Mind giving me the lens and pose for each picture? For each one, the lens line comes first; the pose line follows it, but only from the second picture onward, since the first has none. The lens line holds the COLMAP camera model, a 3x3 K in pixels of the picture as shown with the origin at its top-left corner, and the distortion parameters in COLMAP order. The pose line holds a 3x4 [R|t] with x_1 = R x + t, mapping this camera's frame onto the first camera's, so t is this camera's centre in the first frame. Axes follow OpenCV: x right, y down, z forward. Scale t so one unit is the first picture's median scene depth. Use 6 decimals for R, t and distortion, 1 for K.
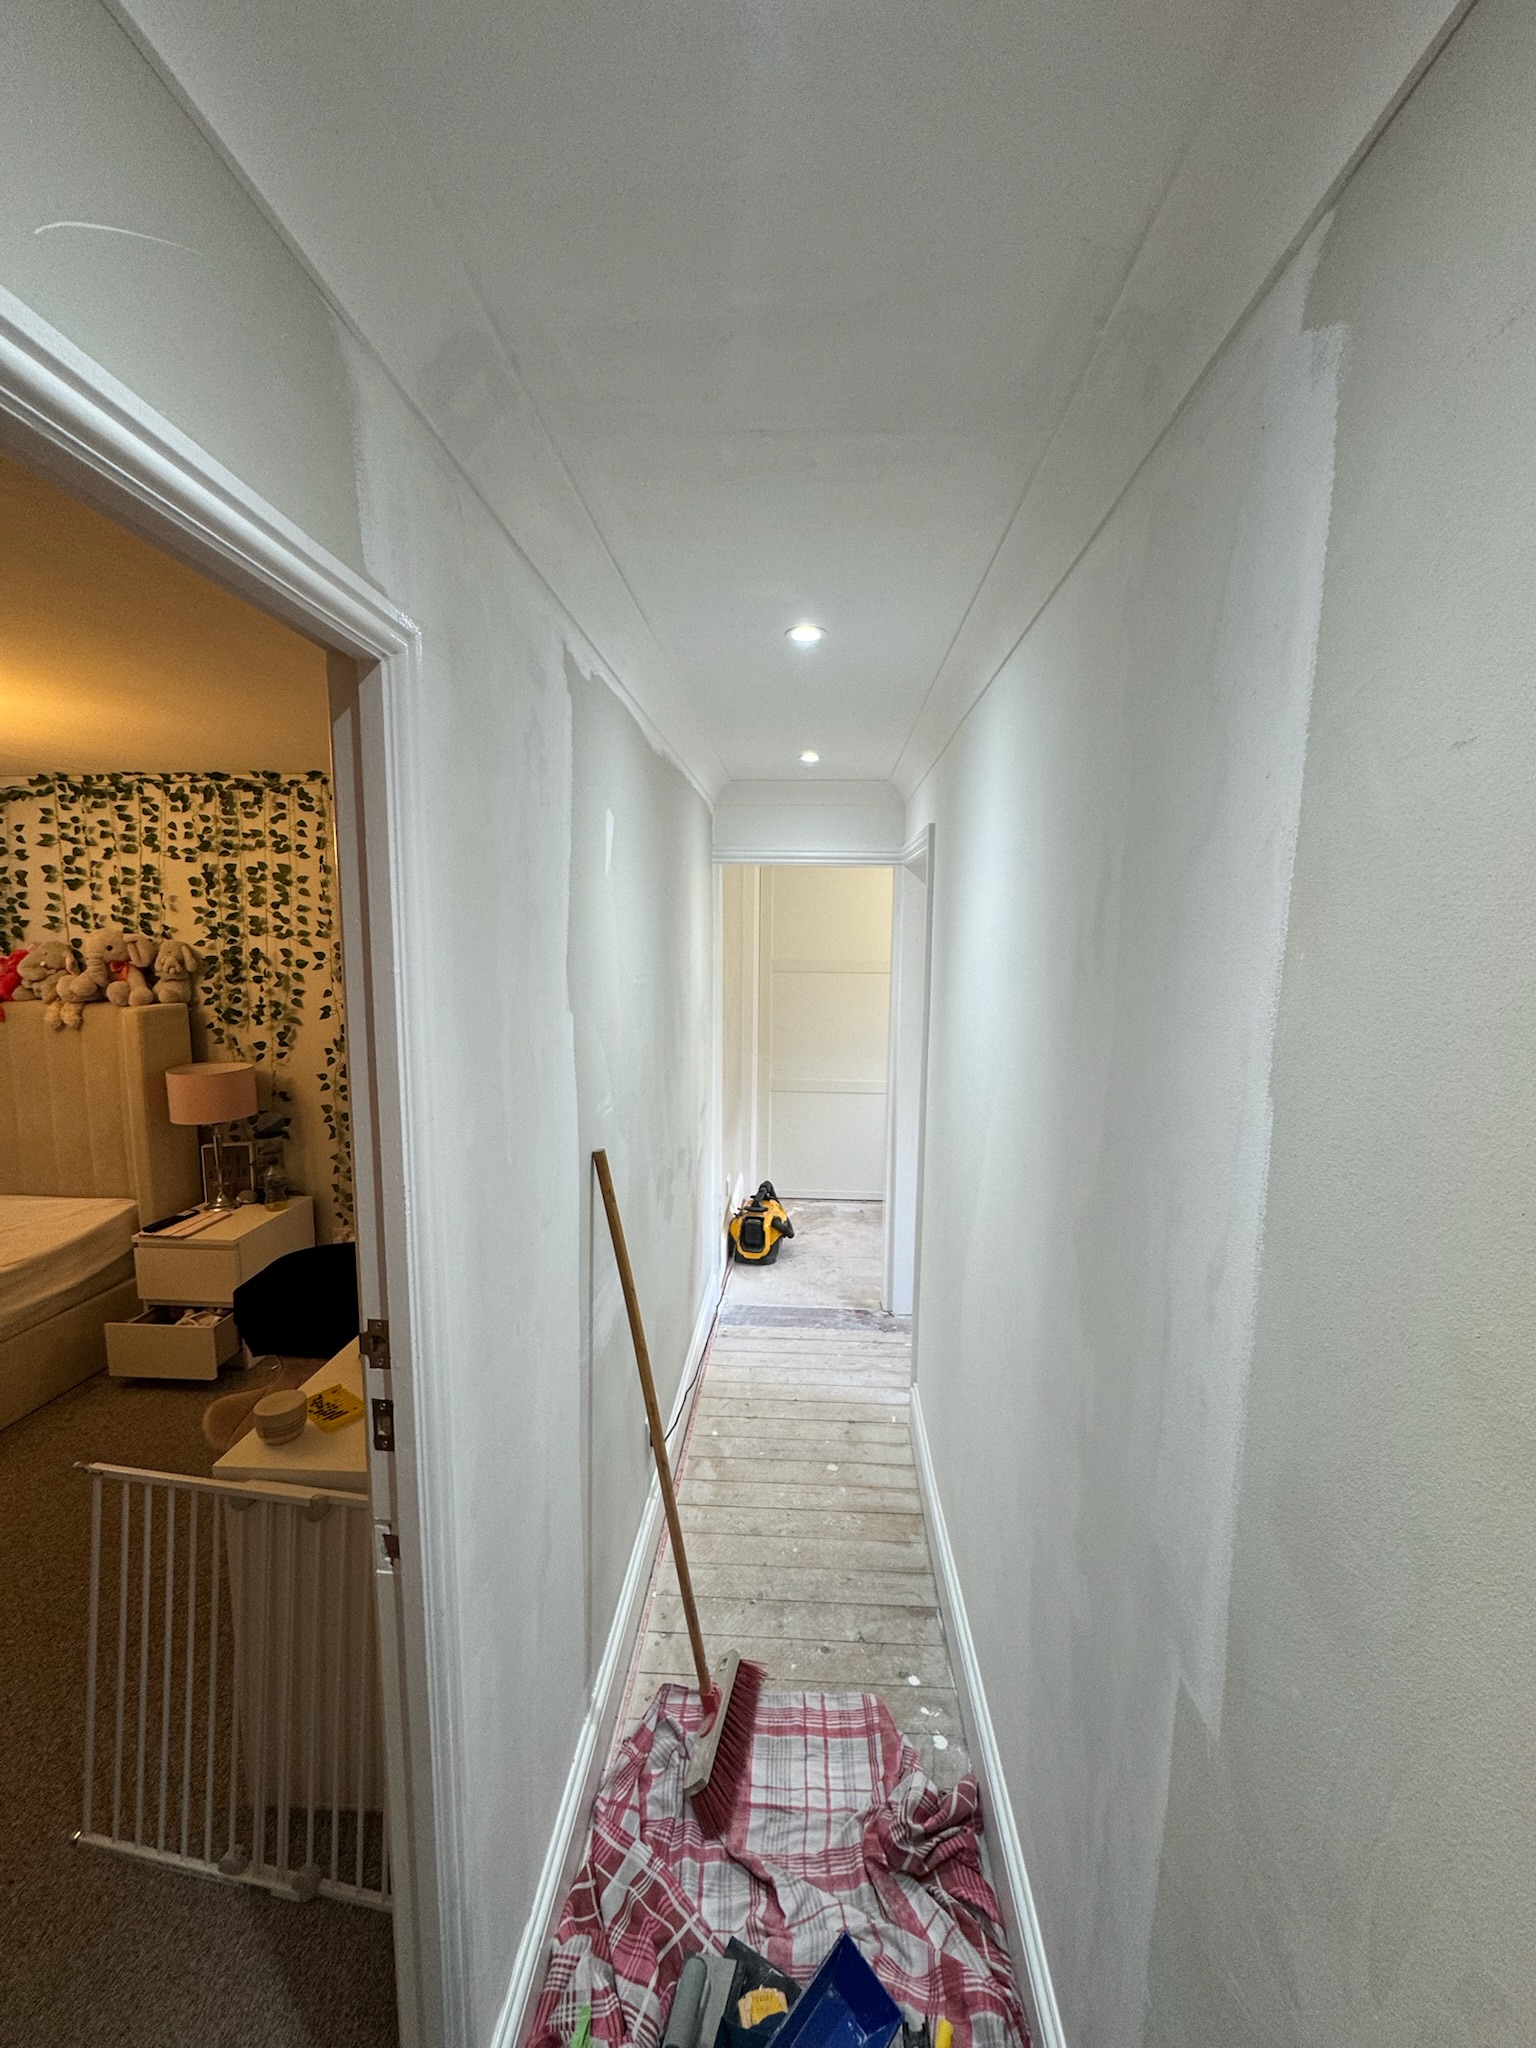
lens RADIAL K [[808.5, 0, 768.0], [0, 808.5, 1019.2], [0, 0, 1]] dist [-0.002974, -0.000359]
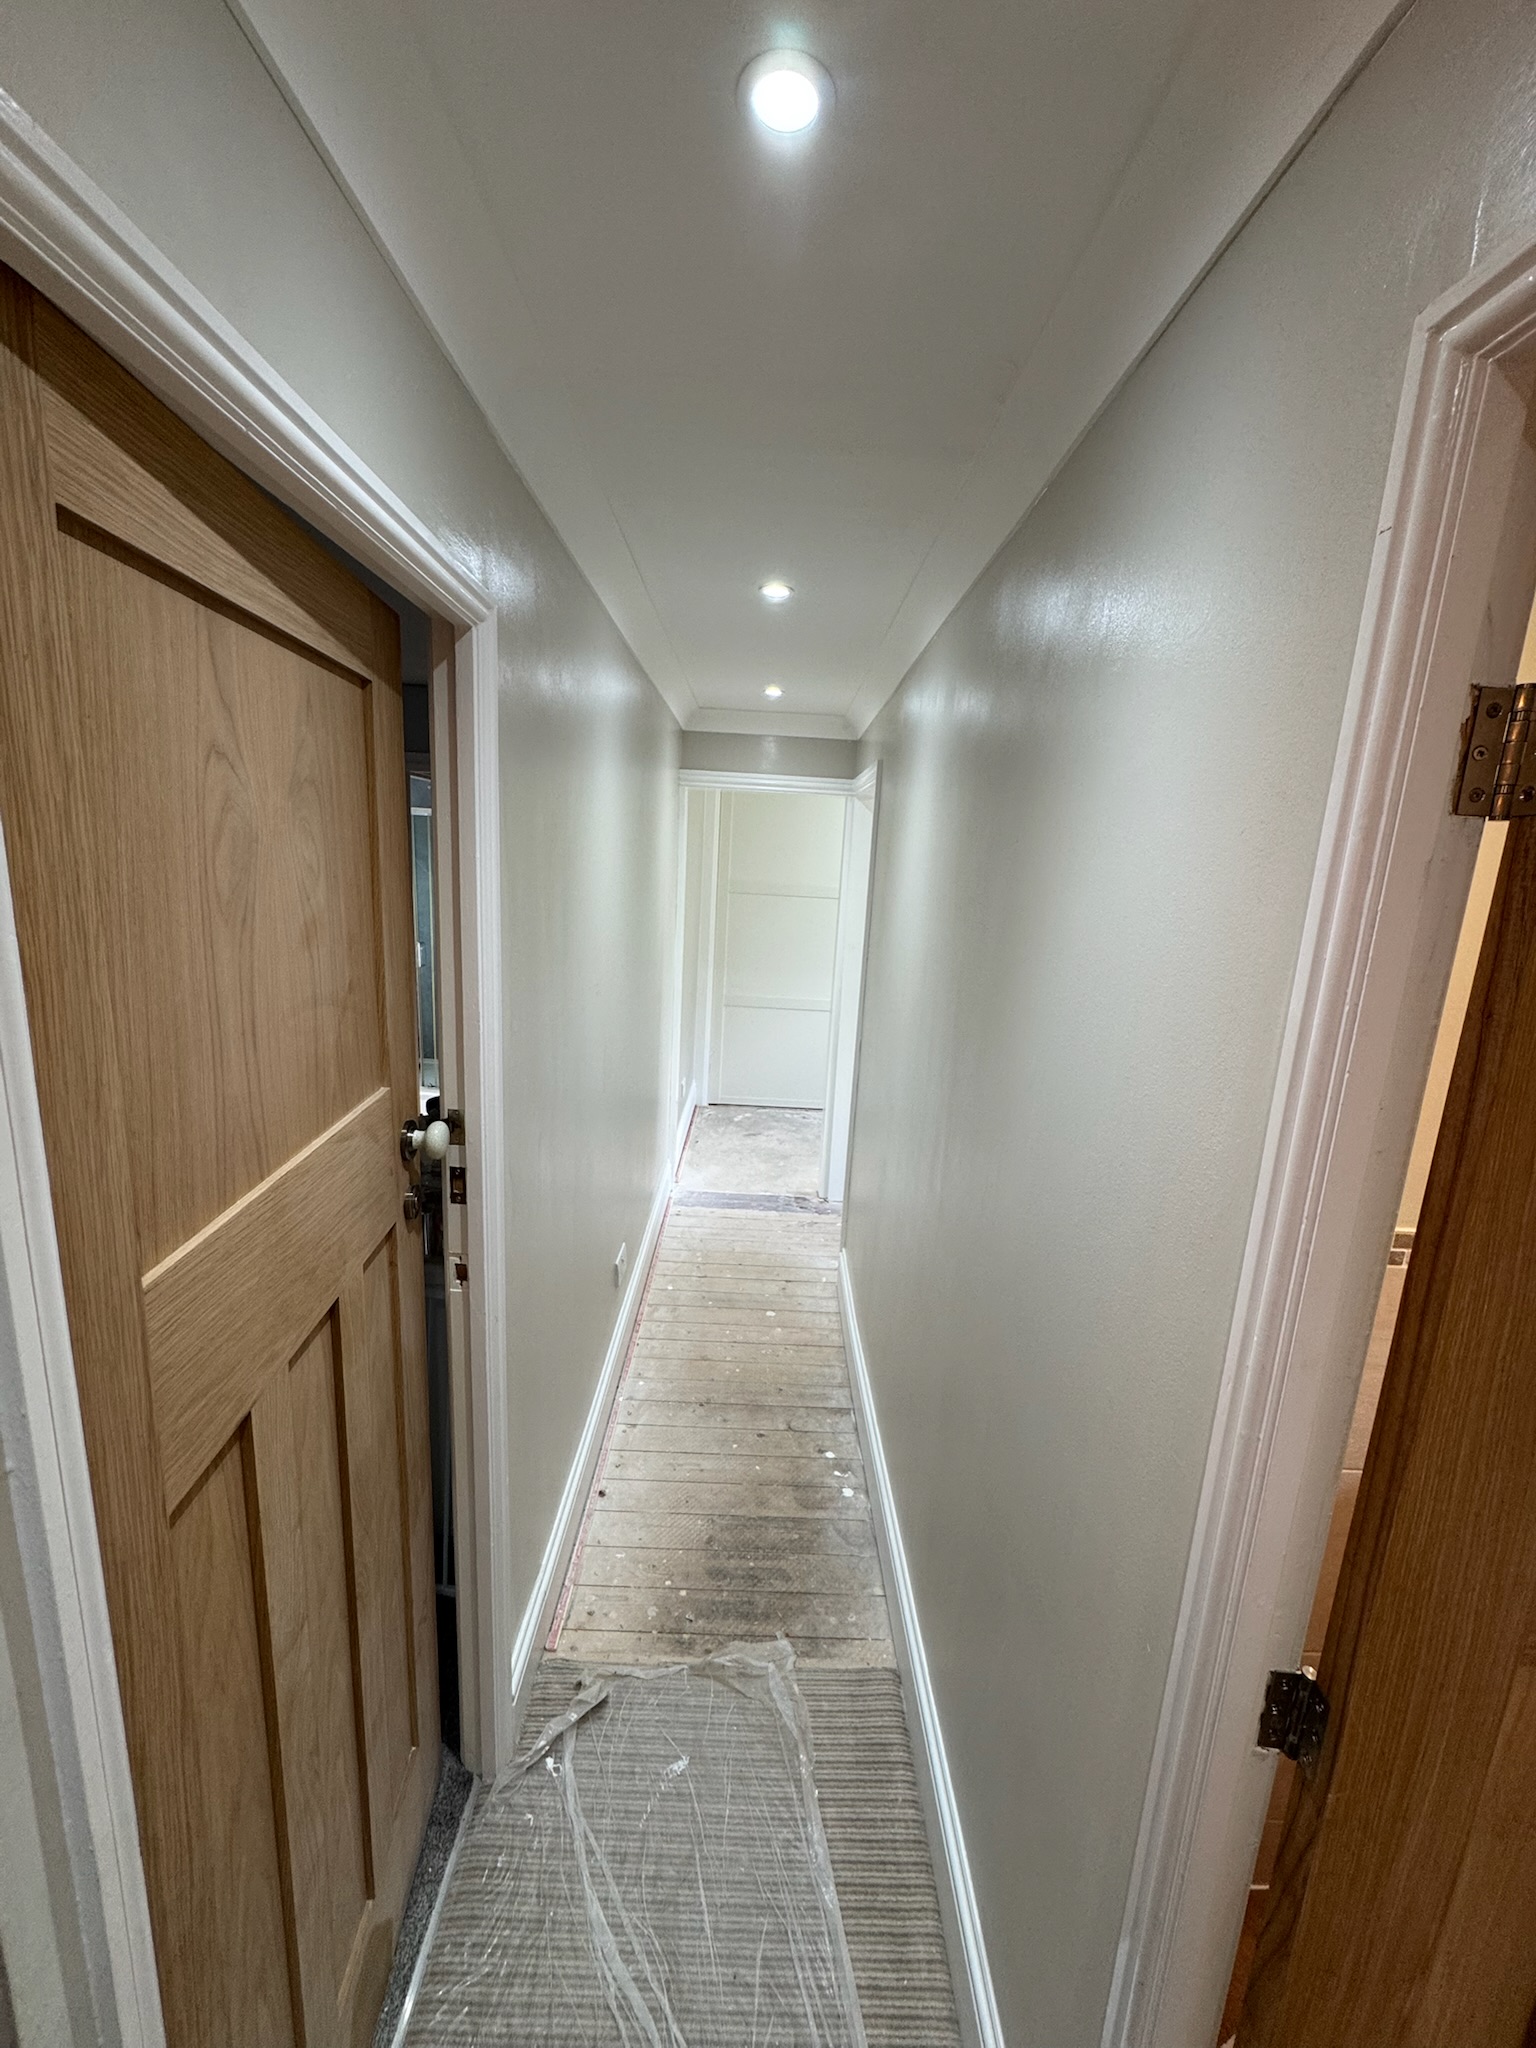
lens RADIAL K [[808.5, 0, 758.0], [0, 808.5, 1019.5], [0, 0, 1]] dist [-0.002974, -0.000359]
pose [[0.998153, 0.029915, 0.052877, -0.014441], [-0.034326, 0.995825, 0.084582, 0.029141], [-0.050126, -0.086241, 0.995013, -0.147468]]
